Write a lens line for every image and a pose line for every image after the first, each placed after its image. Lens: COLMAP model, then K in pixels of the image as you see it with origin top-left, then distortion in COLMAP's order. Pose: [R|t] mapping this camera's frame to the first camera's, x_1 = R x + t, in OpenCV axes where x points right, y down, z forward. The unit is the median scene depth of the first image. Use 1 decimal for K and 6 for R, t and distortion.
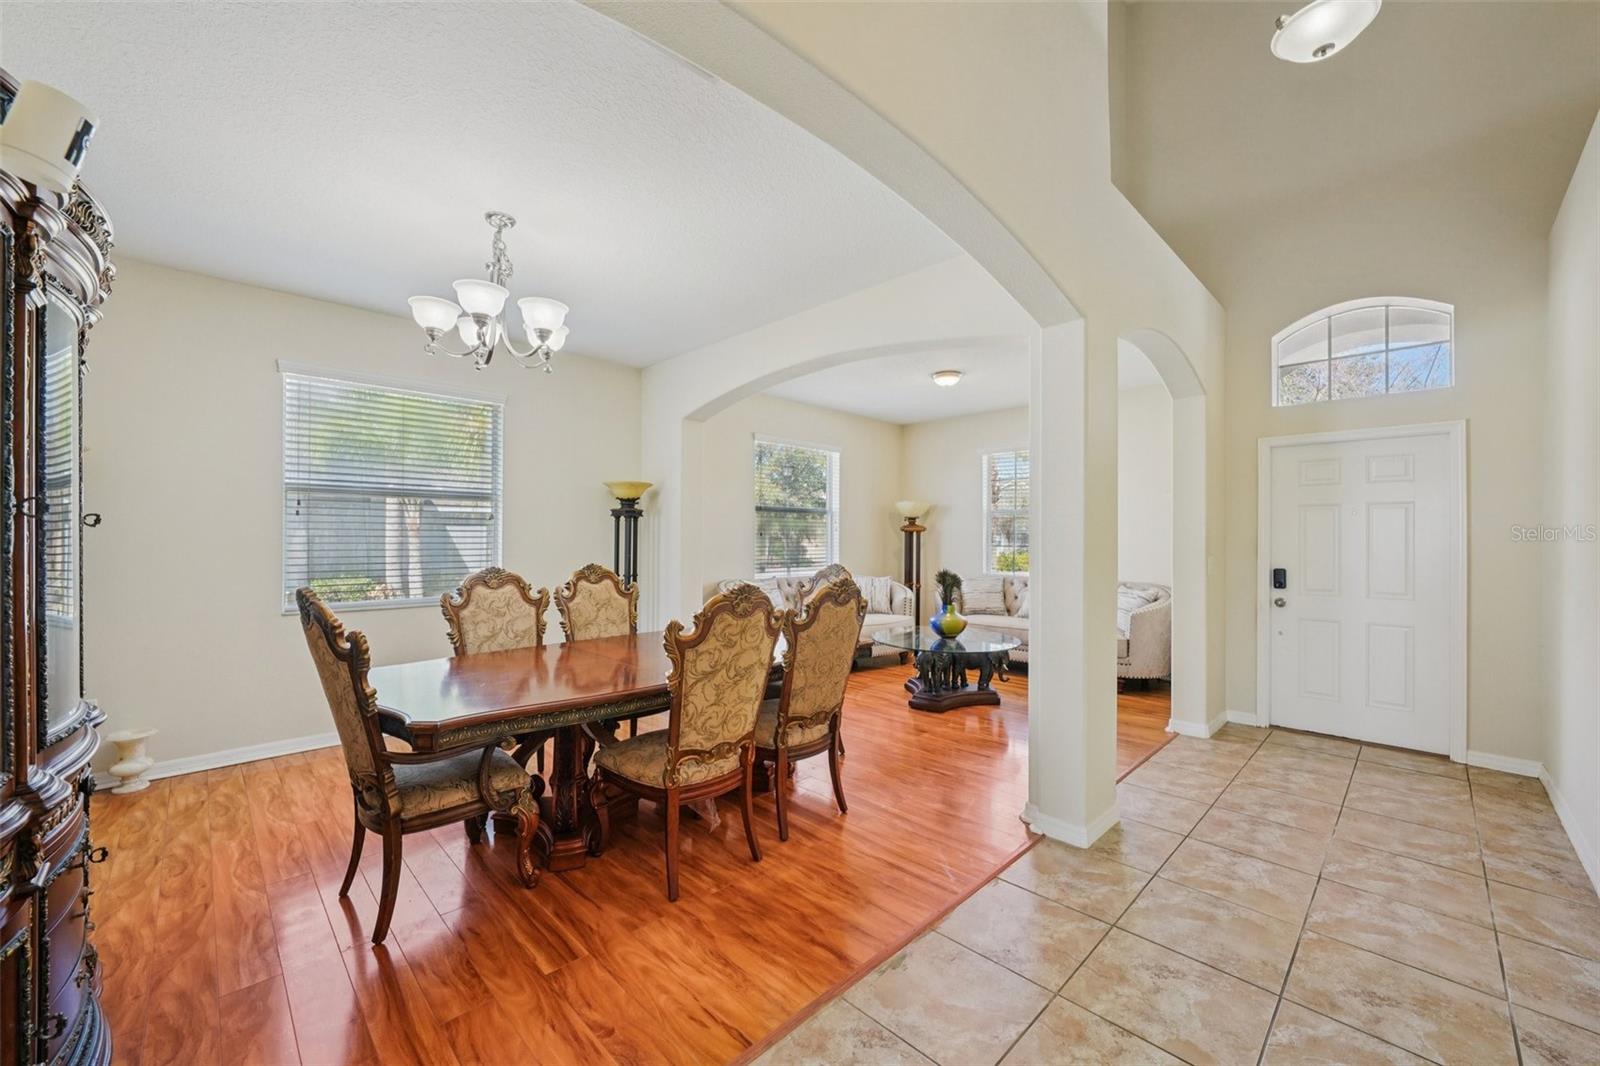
lens RADIAL K [[653.4, 0, 806.1], [0, 653.4, 528.1], [0, 0, 1]] dist [0.026954, -0.000106]
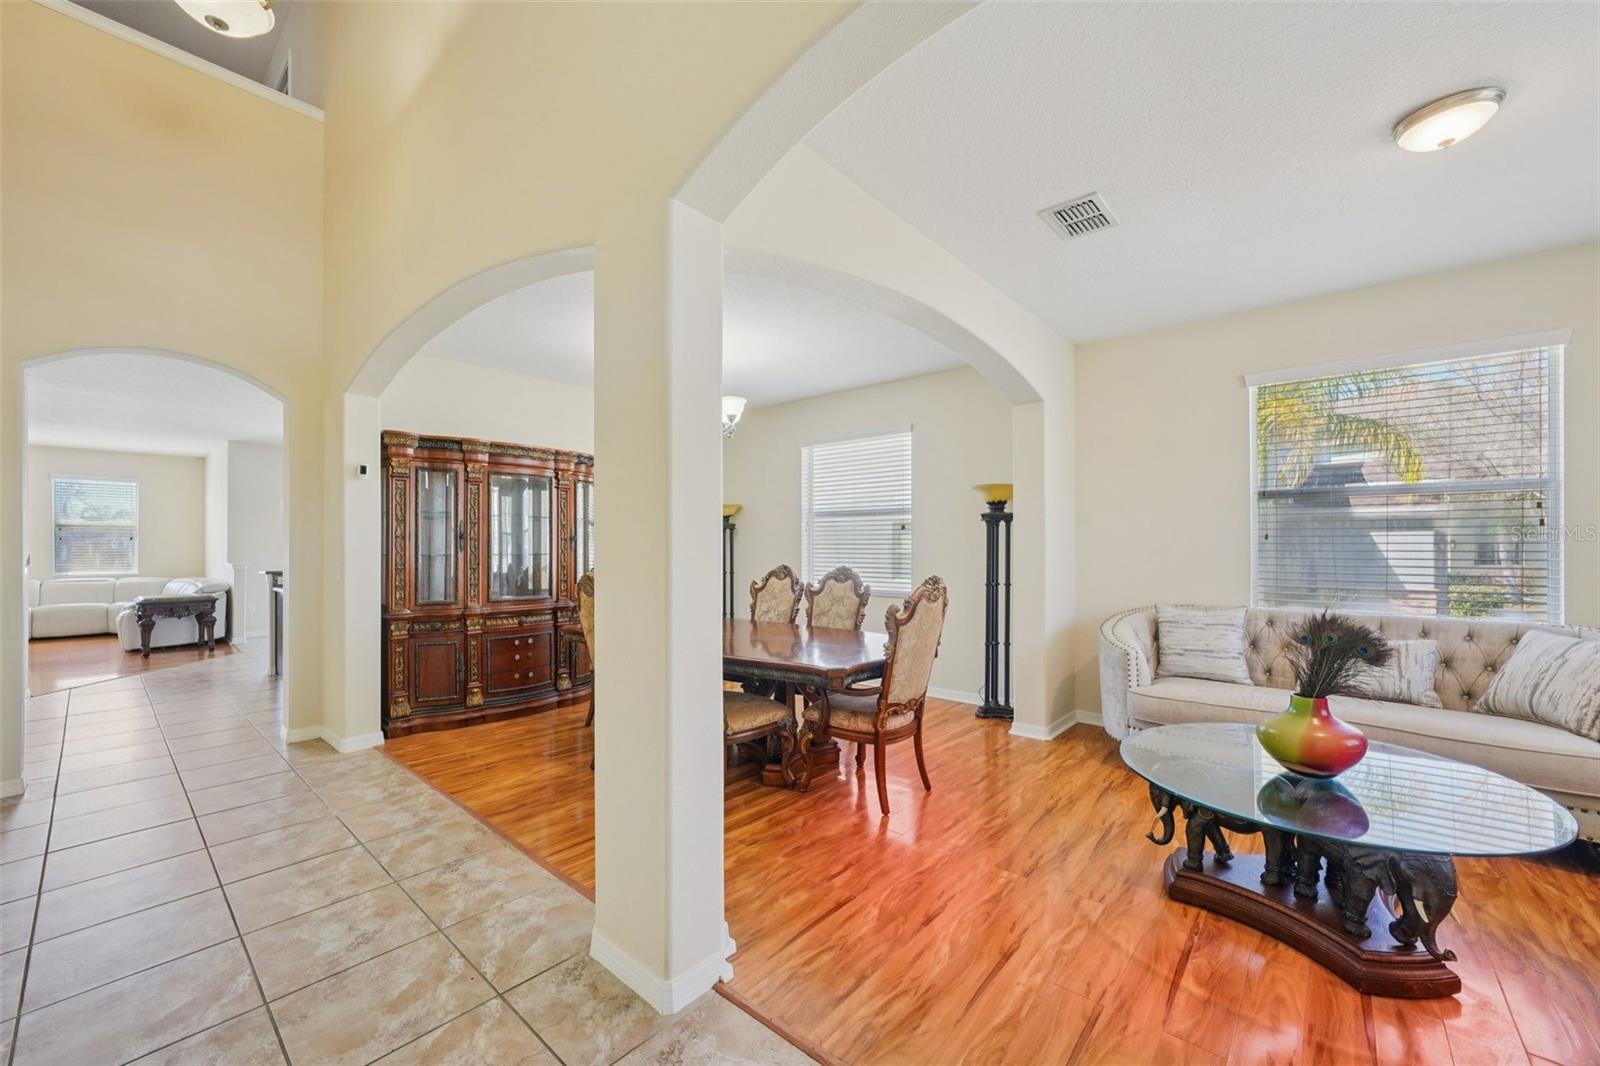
lens RADIAL K [[626.6, 0, 799.4], [0, 626.6, 546.2], [0, 0, 1]] dist [0.002983, 0.000486]
pose [[0.032932, -0.006048, -0.999439, 0.483468], [0.020899, 0.999767, -0.005361, 0.011249], [0.999239, -0.020711, 0.033050, 0.513015]]
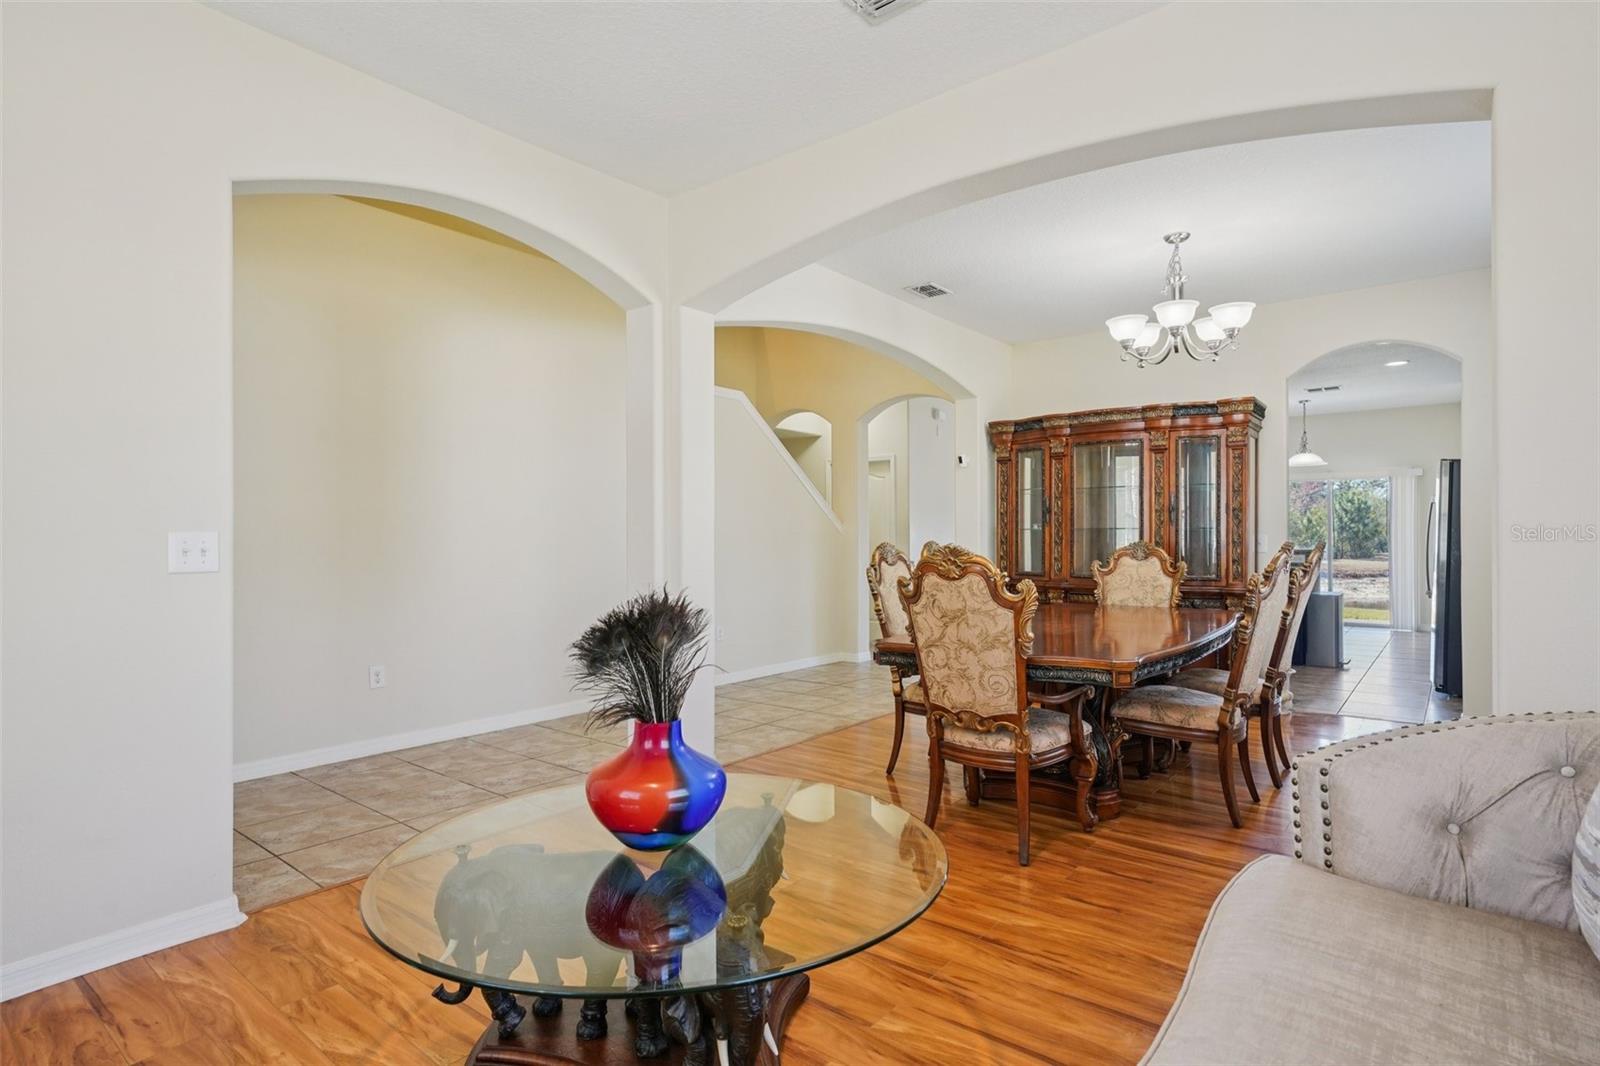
lens RADIAL K [[816.4, 0, 795.7], [0, 816.4, 538.3], [0, 0, 1]] dist [0.001877, 0.000806]
pose [[-0.997170, -0.008917, -0.074649, 0.147793], [-0.007746, 0.999843, -0.015968, 0.036628], [0.074780, -0.015345, -0.997082, 1.049054]]
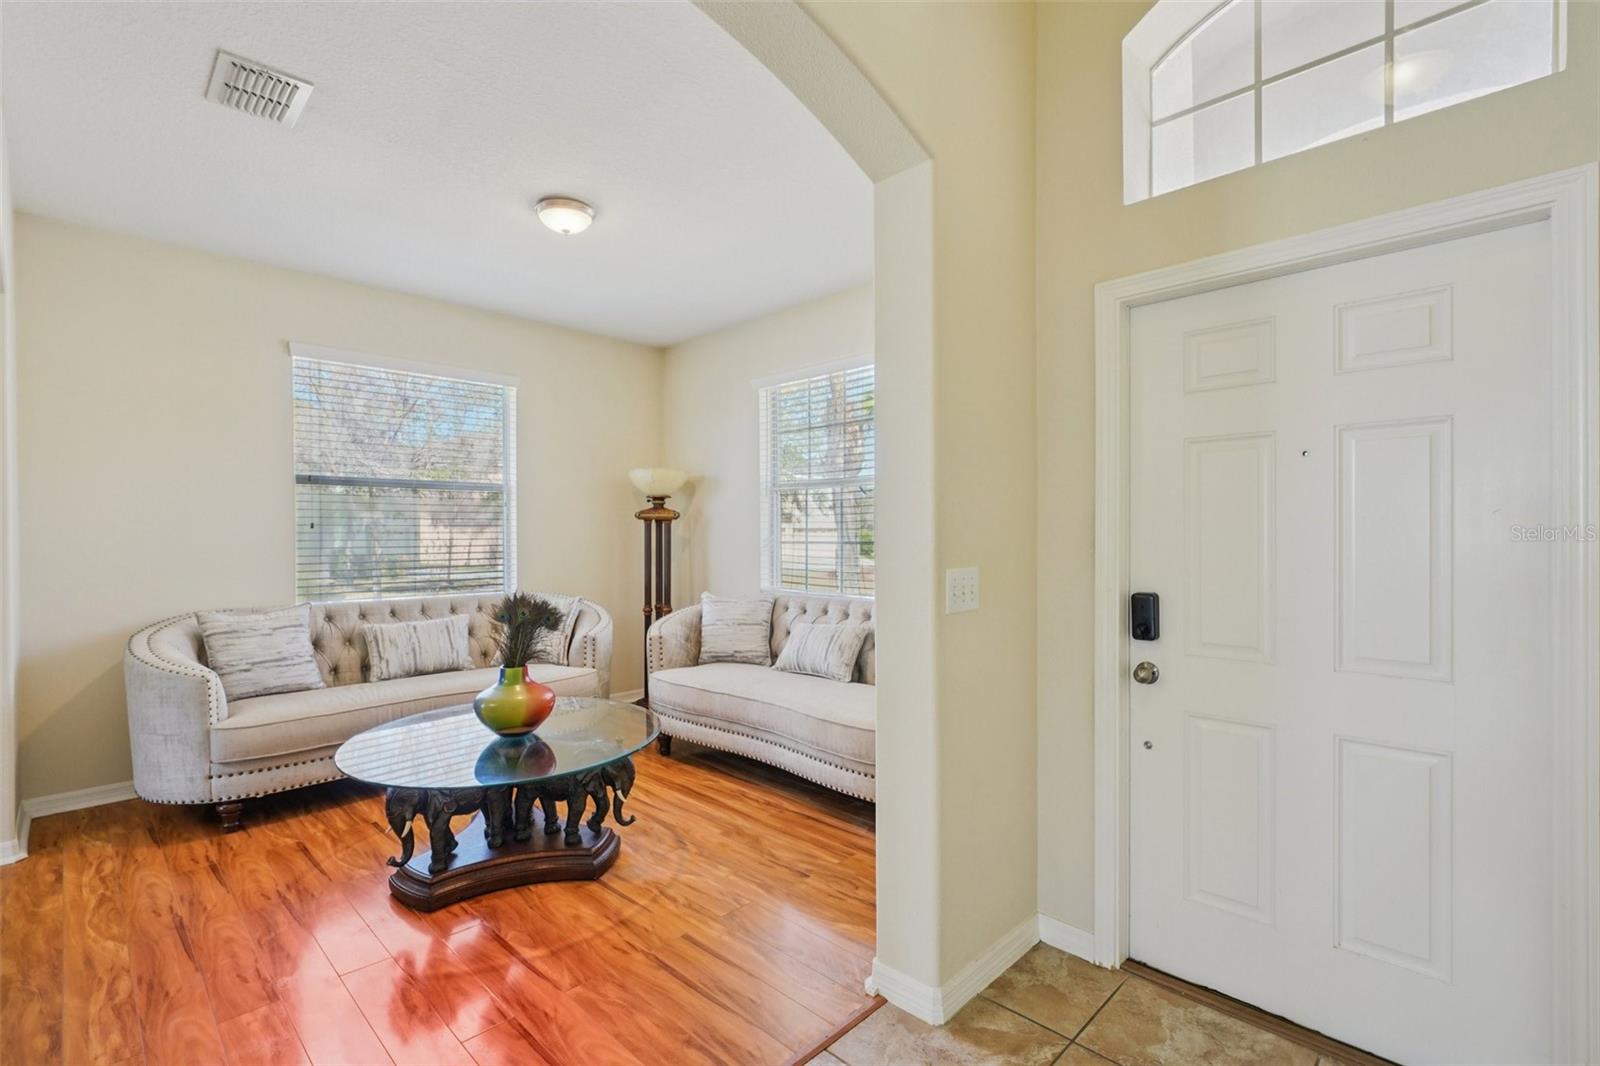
lens RADIAL K [[729.4, 0, 804.3], [0, 729.4, 540.7], [0, 0, 1]] dist [-0.015353, -0.000309]
pose [[0.999796, -0.008013, -0.018516, 0.347284], [0.008504, 0.999610, 0.026597, 0.008859], [0.018296, -0.026749, 0.999475, 0.366530]]
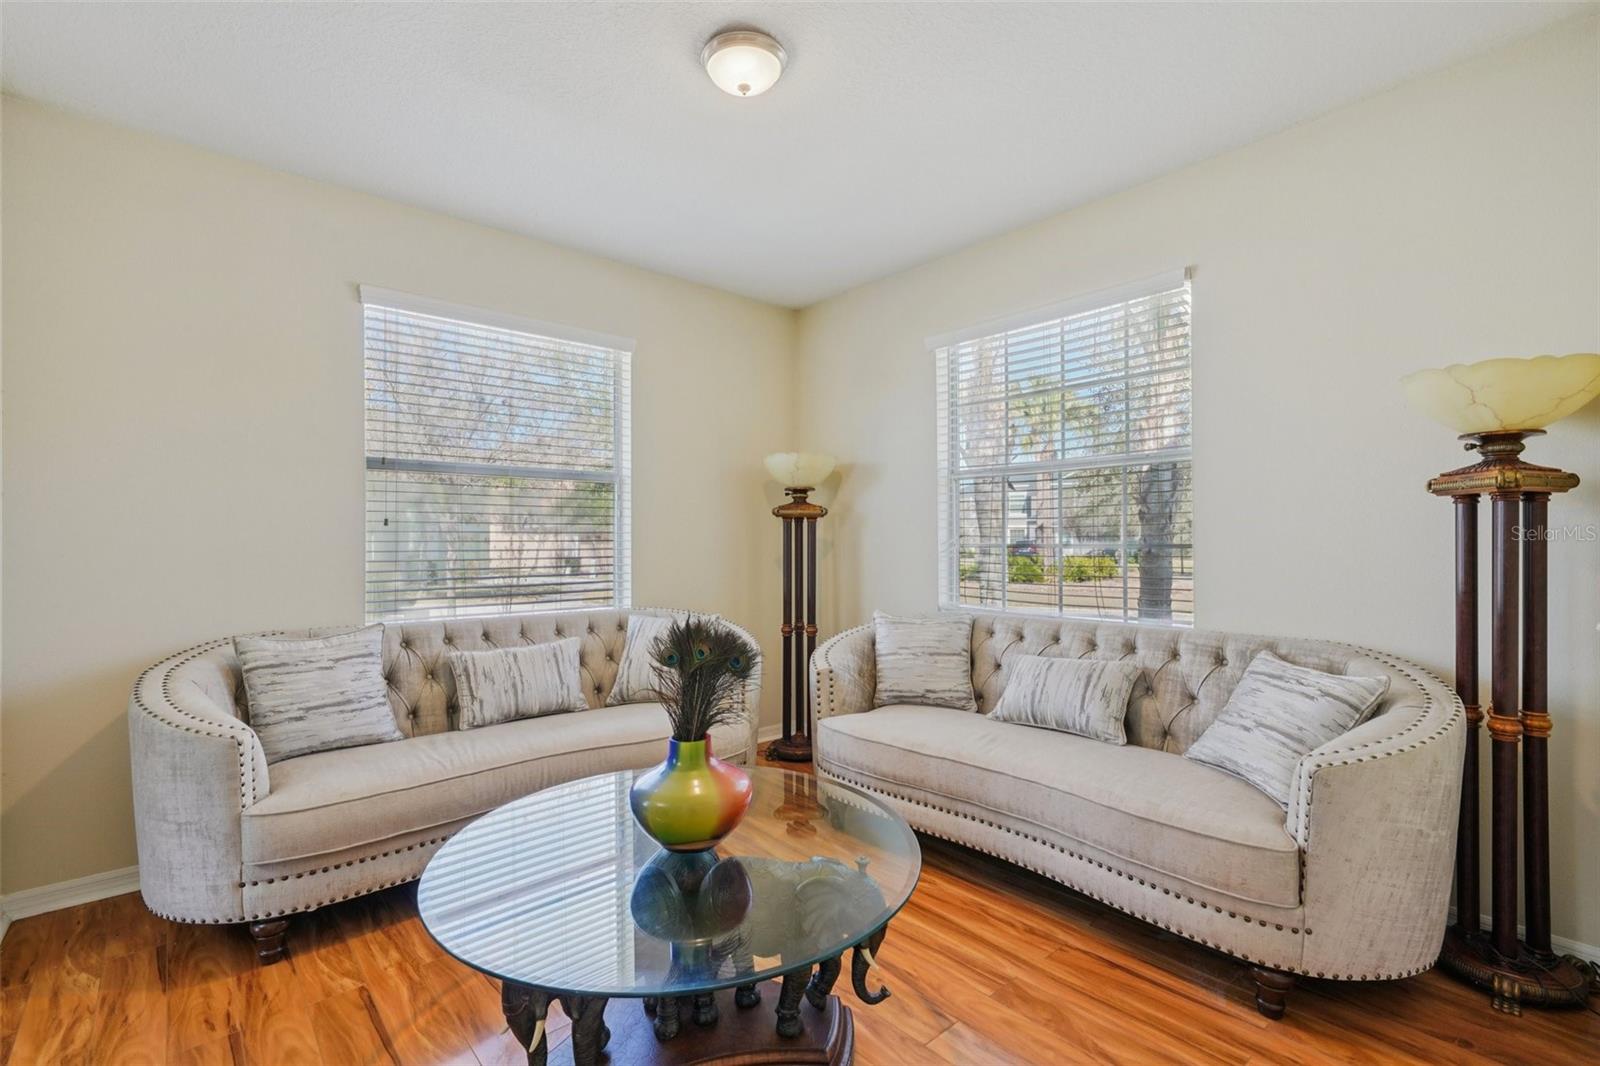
lens RADIAL K [[714.7, 0, 793.6], [0, 714.7, 538.1], [0, 0, 1]] dist [-0.008637, 0.001115]
pose [[0.995217, -0.008266, -0.097341, 0.234519], [0.009574, 0.999870, 0.012981, 0.015384], [0.097221, -0.013851, 0.995166, 0.526875]]
